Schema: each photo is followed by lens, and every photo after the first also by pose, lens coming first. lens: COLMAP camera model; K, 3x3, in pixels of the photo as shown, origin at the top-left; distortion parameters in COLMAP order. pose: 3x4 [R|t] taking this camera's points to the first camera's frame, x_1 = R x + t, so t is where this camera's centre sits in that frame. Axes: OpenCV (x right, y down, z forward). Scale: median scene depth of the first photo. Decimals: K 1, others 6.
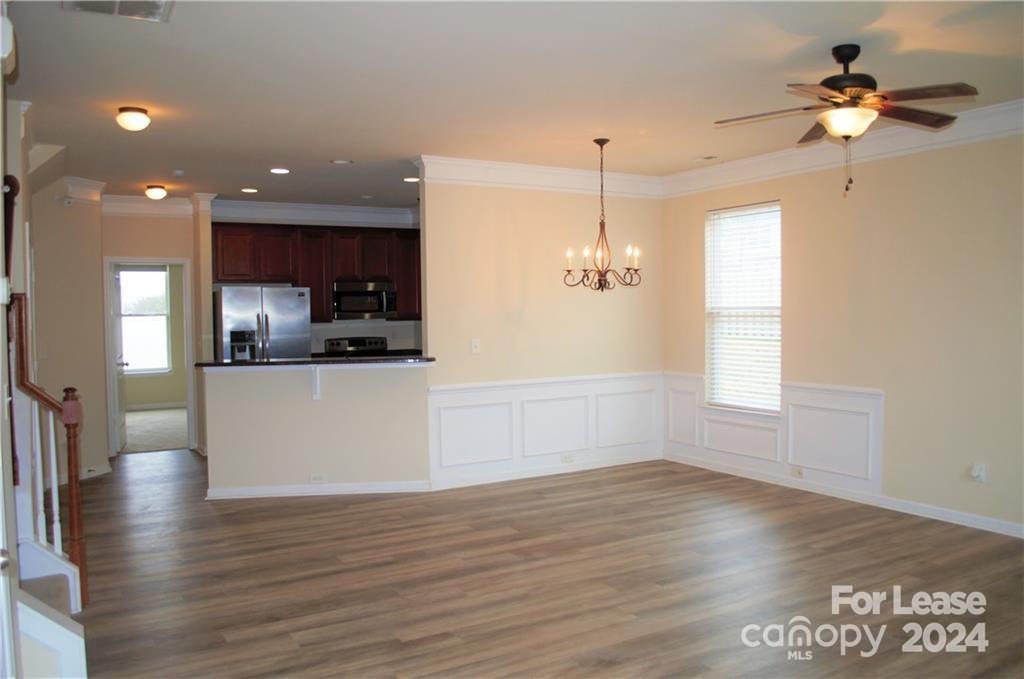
lens RADIAL K [[819.9, 0, 517.2], [0, 819.9, 344.7], [0, 0, 1]] dist [-0.049402, 0.022749]
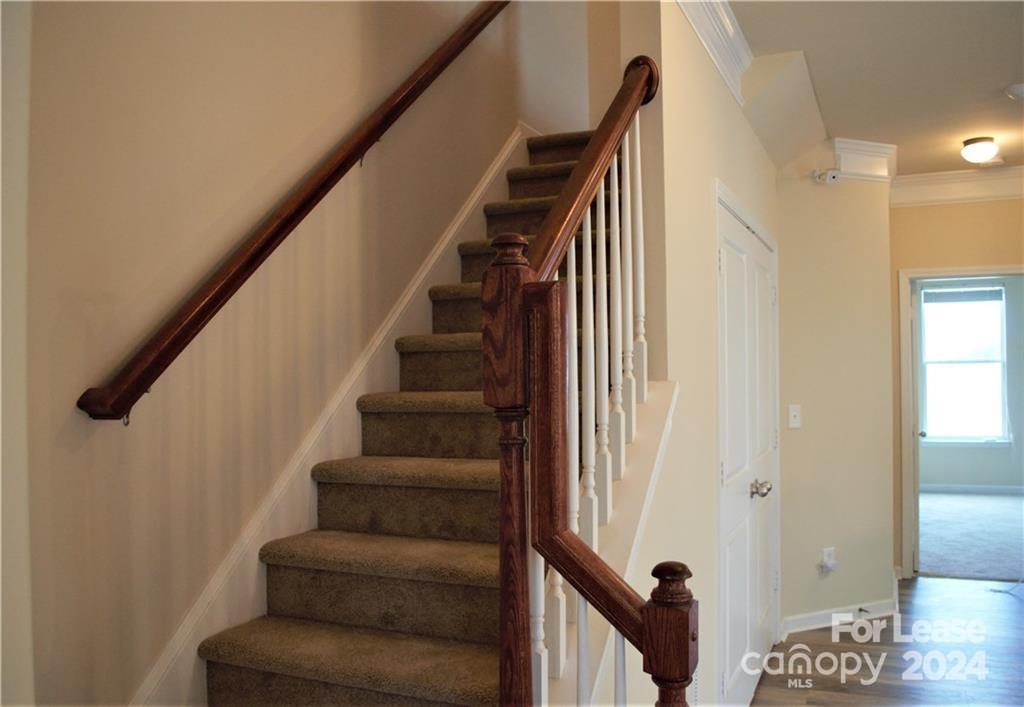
lens RADIAL K [[808.4, 0, 513.0], [0, 808.4, 357.8], [0, 0, 1]] dist [-0.012348, -0.002974]
pose [[0.577614, -0.009589, -0.816254, -0.260465], [-0.025502, 0.999231, -0.029785, -0.017458], [0.815912, 0.038021, 0.576925, 0.616466]]
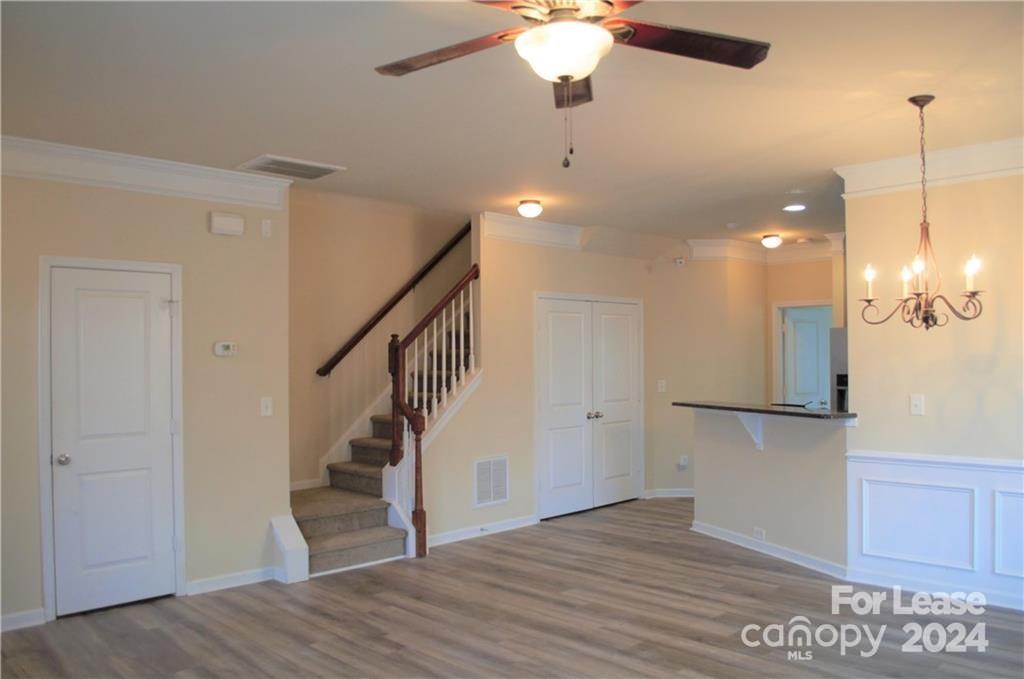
lens RADIAL K [[819.9, 0, 512.7], [0, 819.9, 340.2], [0, 0, 1]] dist [-0.049402, 0.022749]
pose [[0.229241, -0.011711, -0.973299, 0.803971], [-0.032540, 0.999277, -0.019687, -0.040849], [0.972826, 0.036184, 0.228694, 0.668414]]
